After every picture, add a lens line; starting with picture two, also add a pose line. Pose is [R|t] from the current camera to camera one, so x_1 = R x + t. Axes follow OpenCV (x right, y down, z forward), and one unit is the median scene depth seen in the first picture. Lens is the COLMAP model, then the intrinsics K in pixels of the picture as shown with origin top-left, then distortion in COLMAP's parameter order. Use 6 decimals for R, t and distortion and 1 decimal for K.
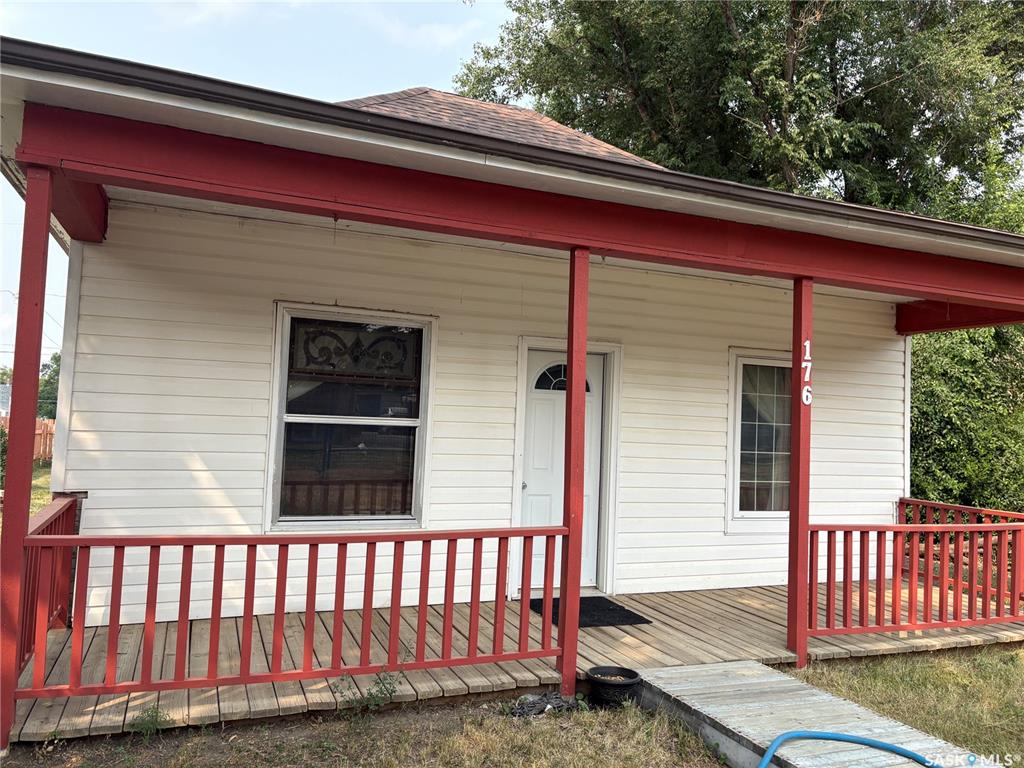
lens RADIAL K [[772.2, 0, 514.0], [0, 772.2, 385.5], [0, 0, 1]] dist [0.060197, -0.063000]
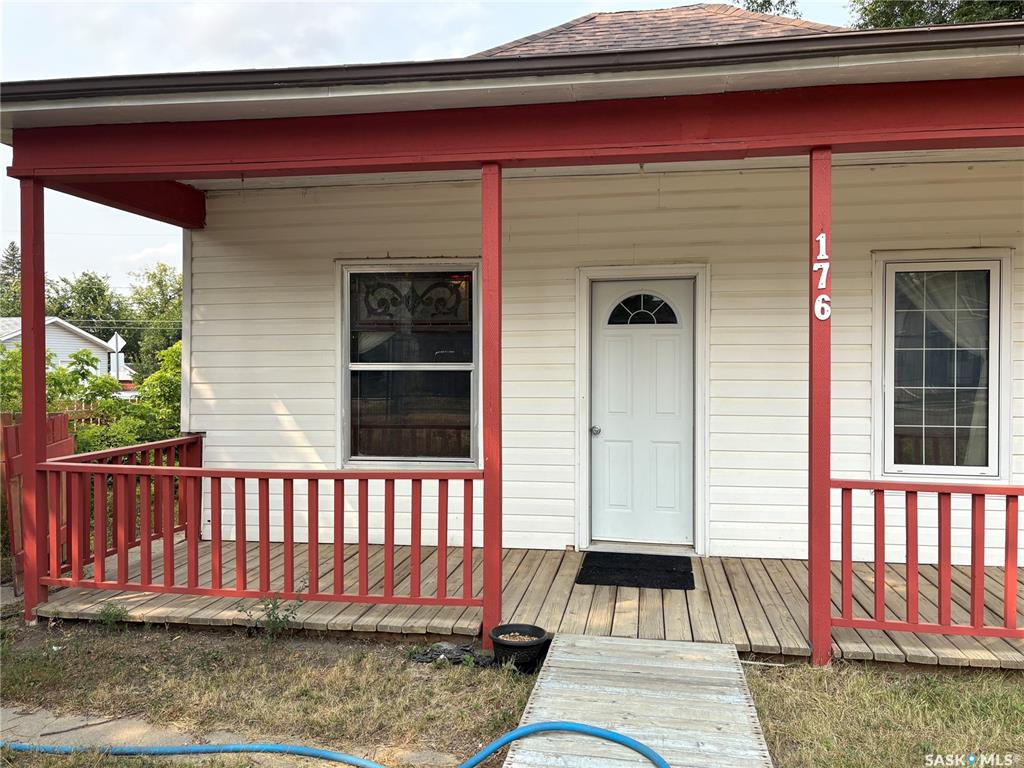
lens RADIAL K [[772.2, 0, 518.6], [0, 772.2, 382.8], [0, 0, 1]] dist [0.060197, -0.063000]
pose [[0.852494, -0.028795, -0.521943, 0.487215], [0.061296, 0.997100, 0.045105, 0.030413], [0.519130, -0.070445, 0.851787, 0.198336]]
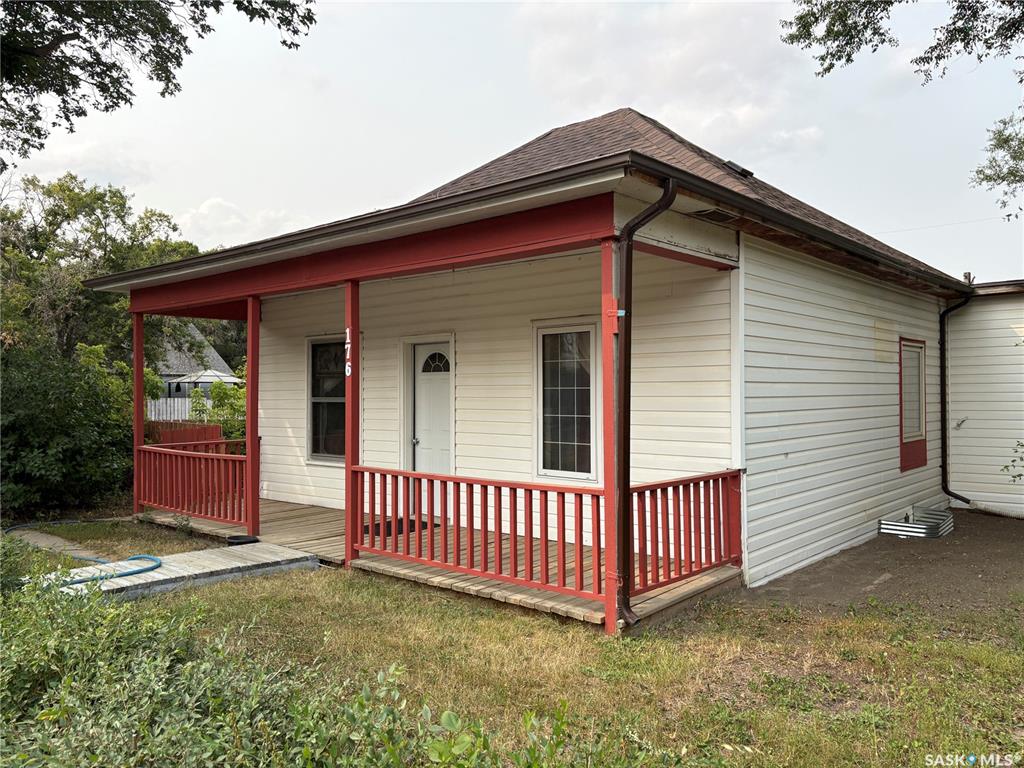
lens RADIAL K [[772.2, 0, 520.2], [0, 772.2, 387.9], [0, 0, 1]] dist [0.060197, -0.063000]
pose [[0.453736, -0.048042, -0.889840, 1.599716], [0.068852, 0.997451, -0.018744, 0.083943], [0.888472, -0.052762, 0.455887, 0.620664]]
